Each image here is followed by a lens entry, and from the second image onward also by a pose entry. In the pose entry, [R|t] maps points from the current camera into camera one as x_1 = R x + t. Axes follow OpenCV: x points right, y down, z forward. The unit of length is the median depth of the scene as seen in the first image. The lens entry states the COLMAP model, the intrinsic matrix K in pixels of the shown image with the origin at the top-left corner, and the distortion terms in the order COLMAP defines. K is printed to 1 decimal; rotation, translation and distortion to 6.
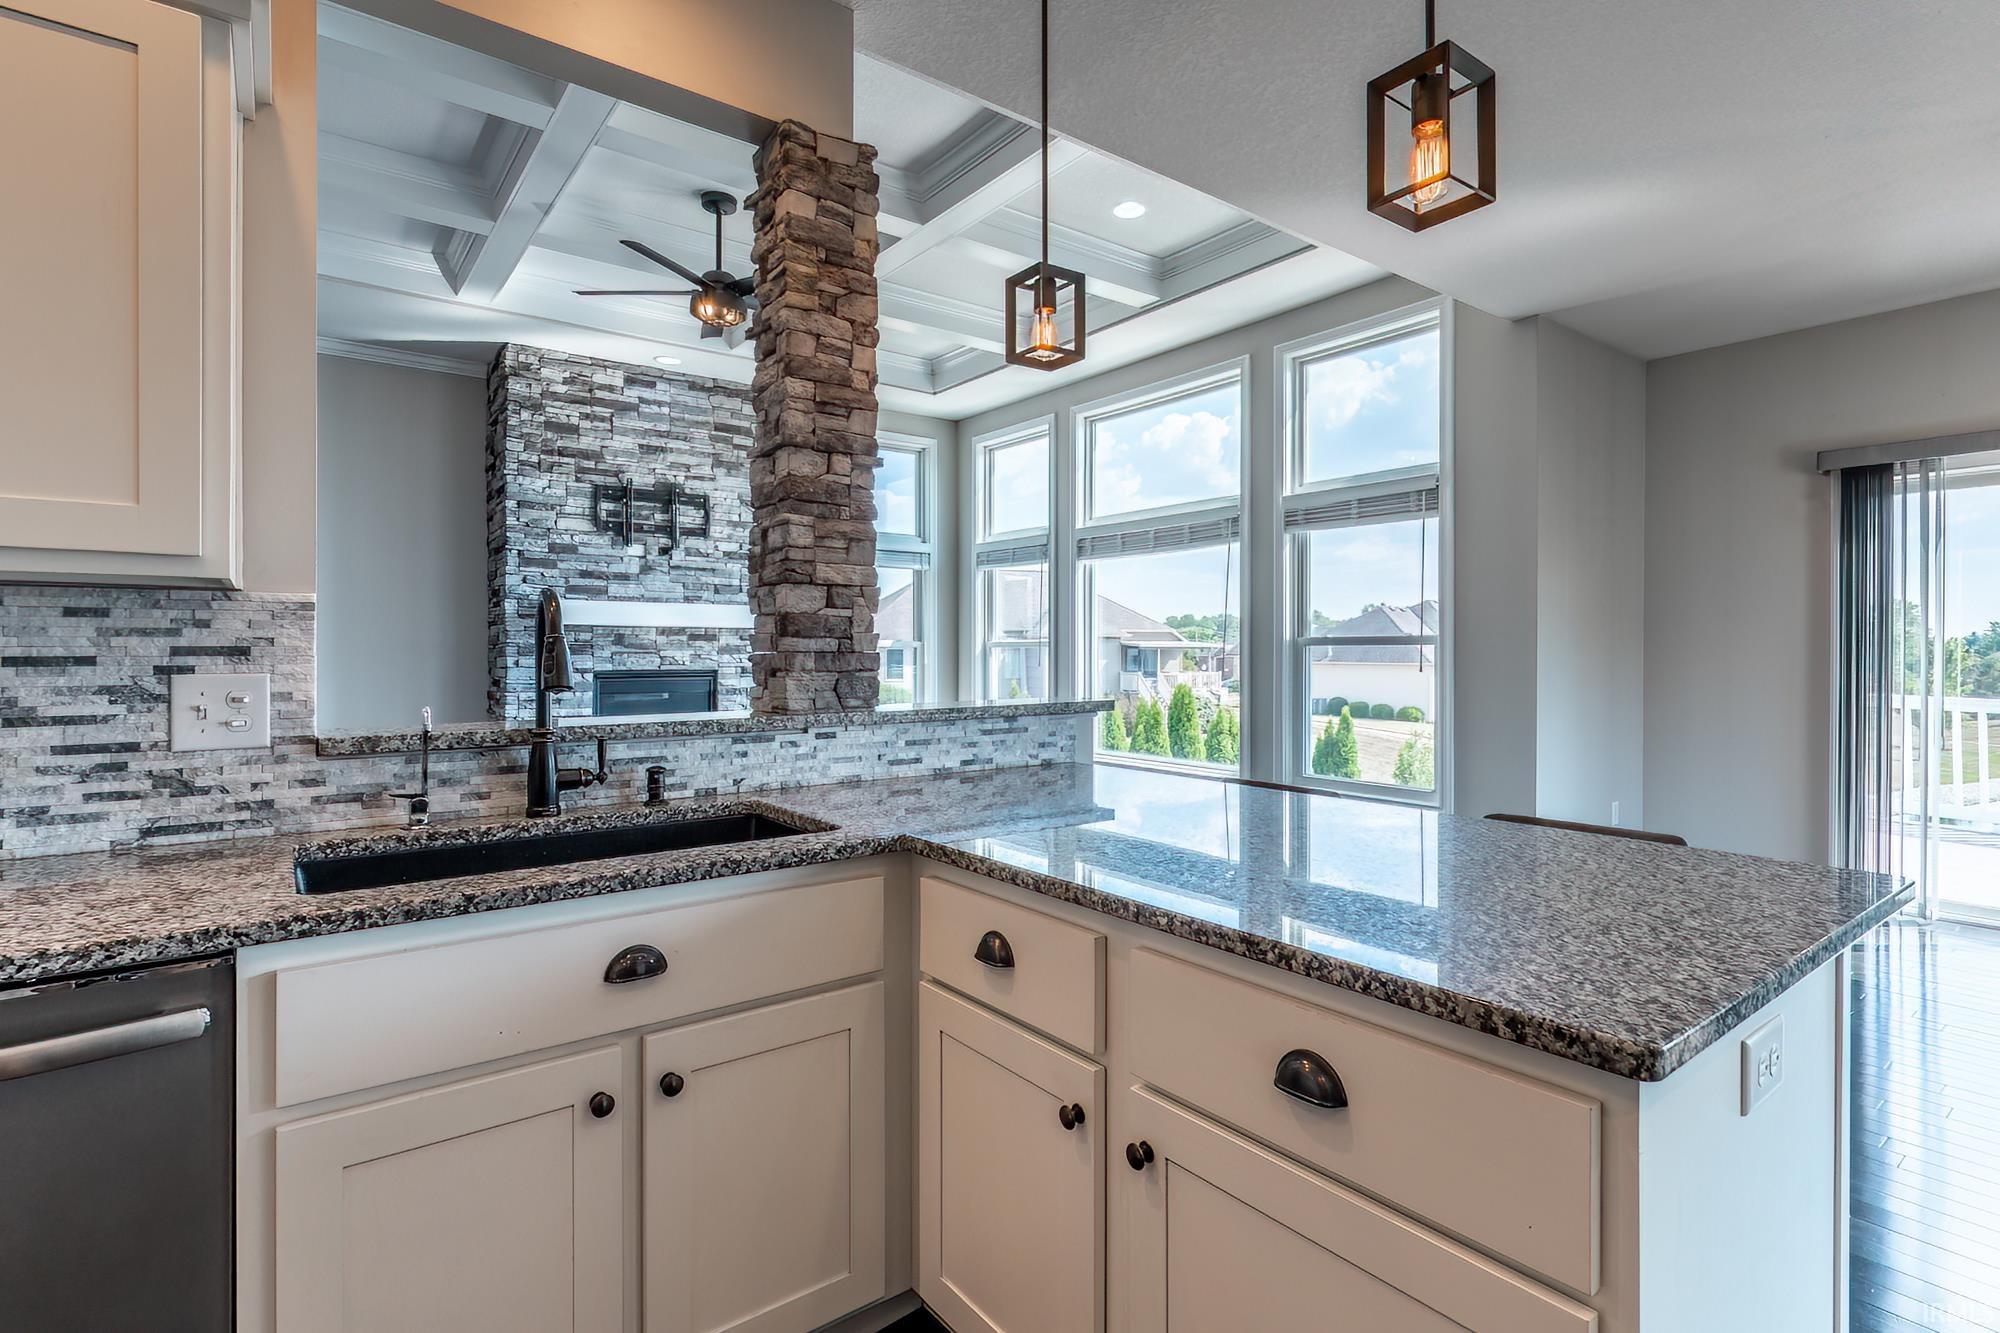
lens RADIAL K [[956.0, 0, 1017.8], [0, 956.0, 657.7], [0, 0, 1]] dist [-0.006644, 0.000836]
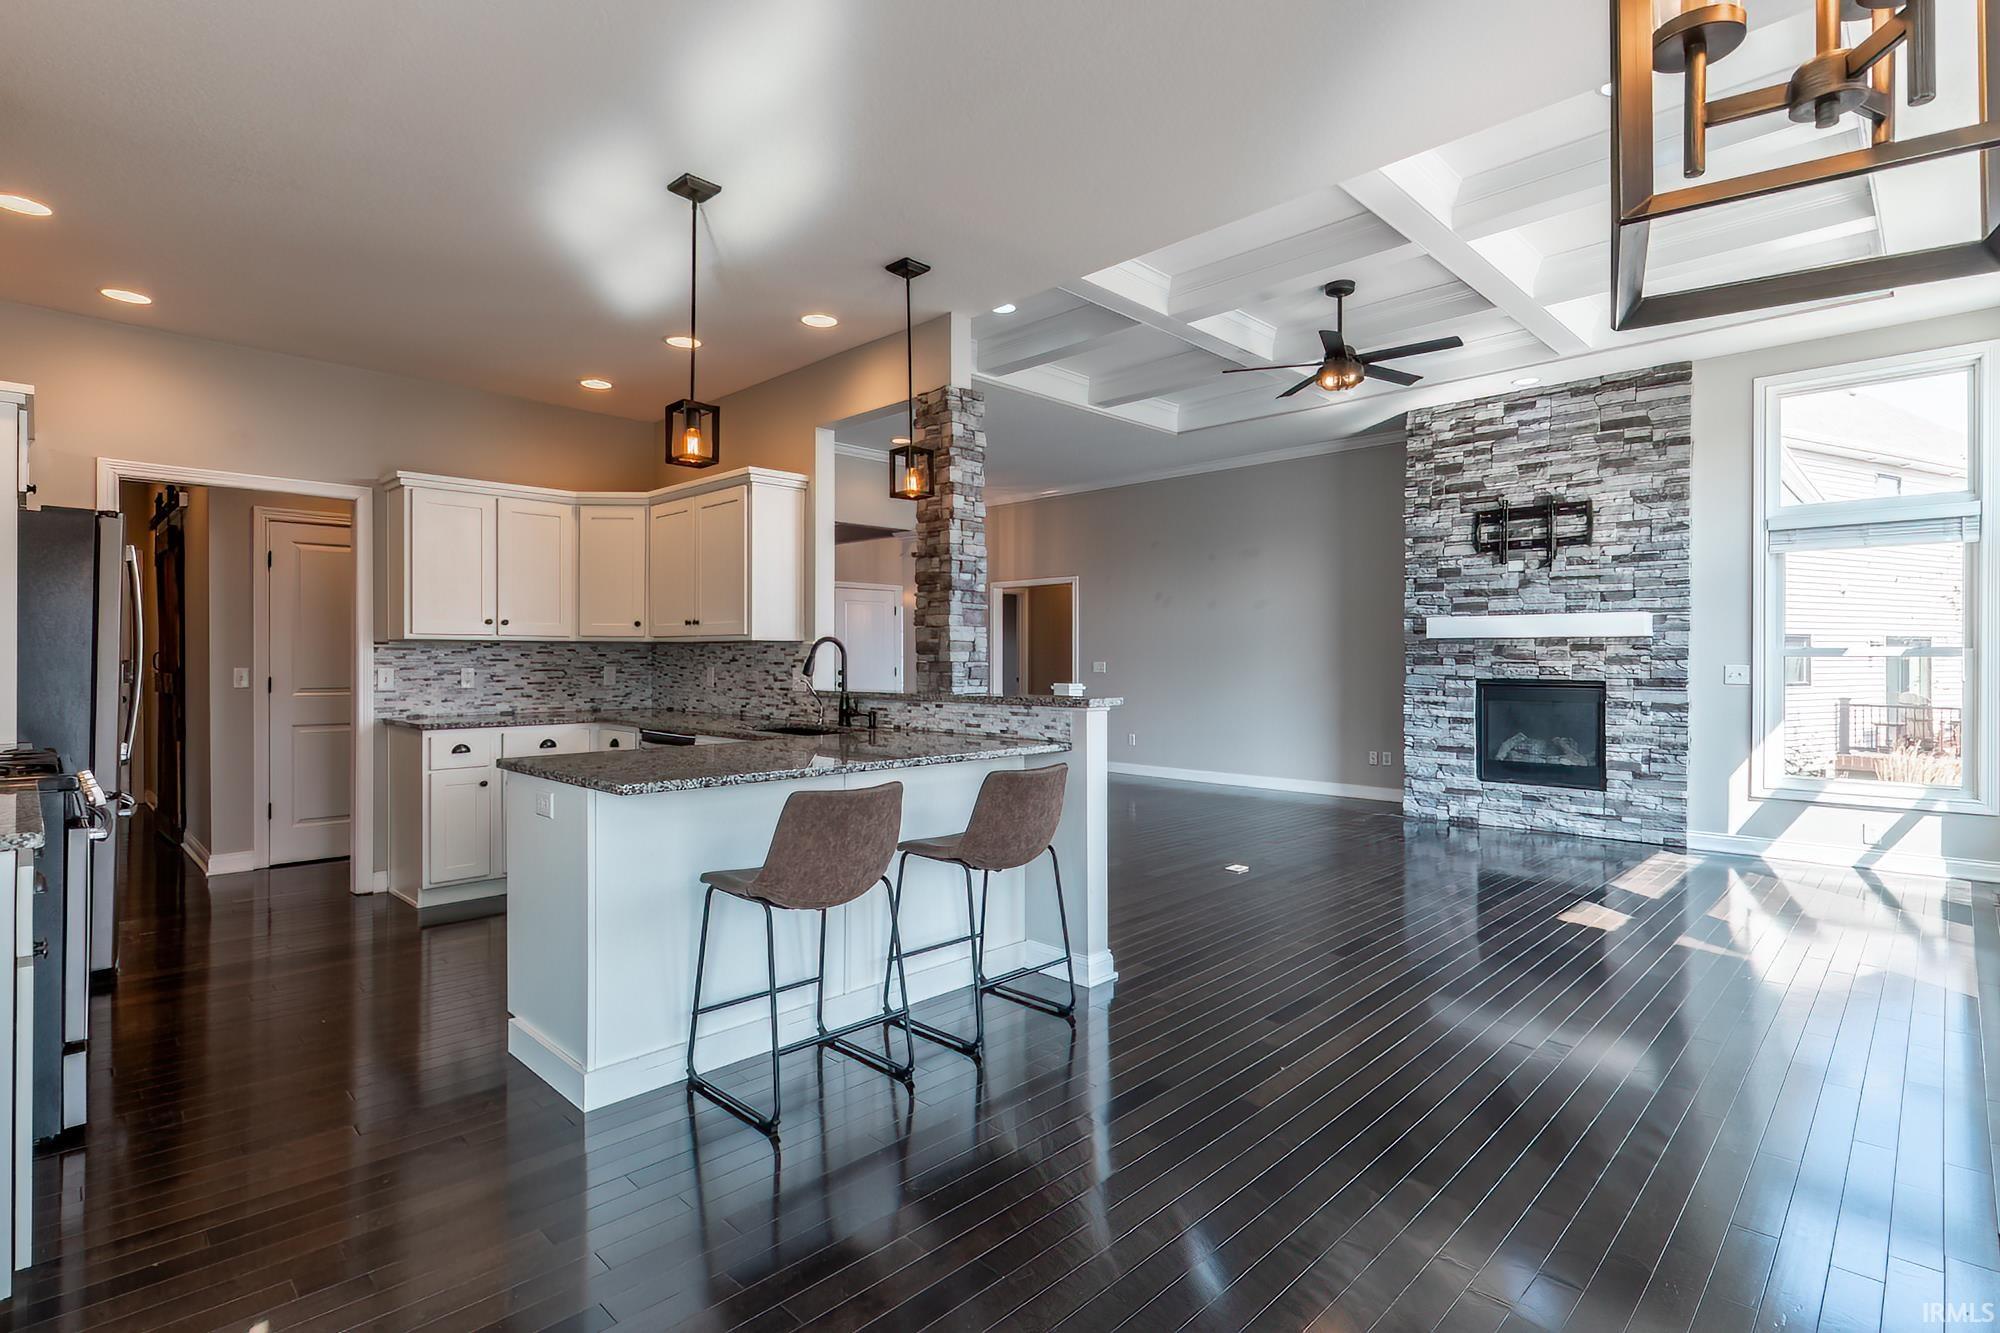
lens RADIAL K [[956.0, 0, 1021.6], [0, 956.0, 662.8], [0, 0, 1]] dist [-0.006644, 0.000836]
pose [[0.146533, 0.004346, -0.989196, 0.576367], [-0.009085, 0.999954, 0.003048, -0.003272], [0.989164, 0.008540, 0.146566, 0.305433]]
